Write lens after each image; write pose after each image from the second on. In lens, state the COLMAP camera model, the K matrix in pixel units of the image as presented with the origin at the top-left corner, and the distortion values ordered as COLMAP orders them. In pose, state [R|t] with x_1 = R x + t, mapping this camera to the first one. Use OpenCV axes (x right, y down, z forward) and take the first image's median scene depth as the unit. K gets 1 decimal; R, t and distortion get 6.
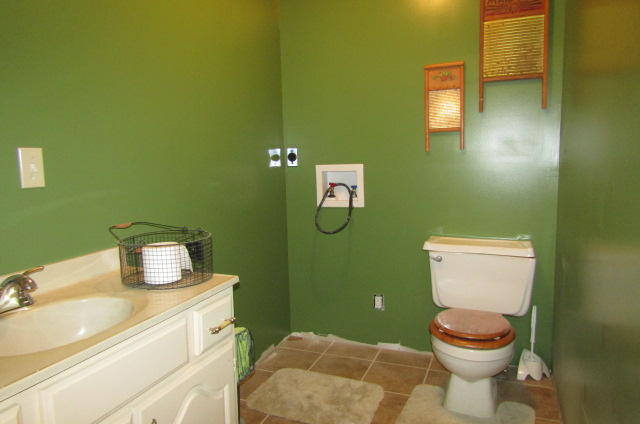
lens RADIAL K [[450.7, 0, 319.6], [0, 450.7, 219.0], [0, 0, 1]] dist [-0.012995, 0.003629]
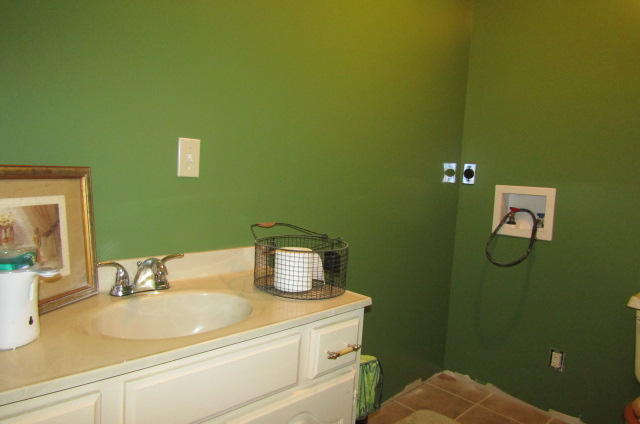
lens RADIAL K [[450.7, 0, 319.6], [0, 450.7, 219.0], [0, 0, 1]] dist [-0.012995, 0.003629]
pose [[0.914078, 0.116346, -0.388490, 0.047411], [-0.130901, 0.991333, -0.011109, -0.001772], [0.383831, 0.061008, 0.921386, 0.149281]]
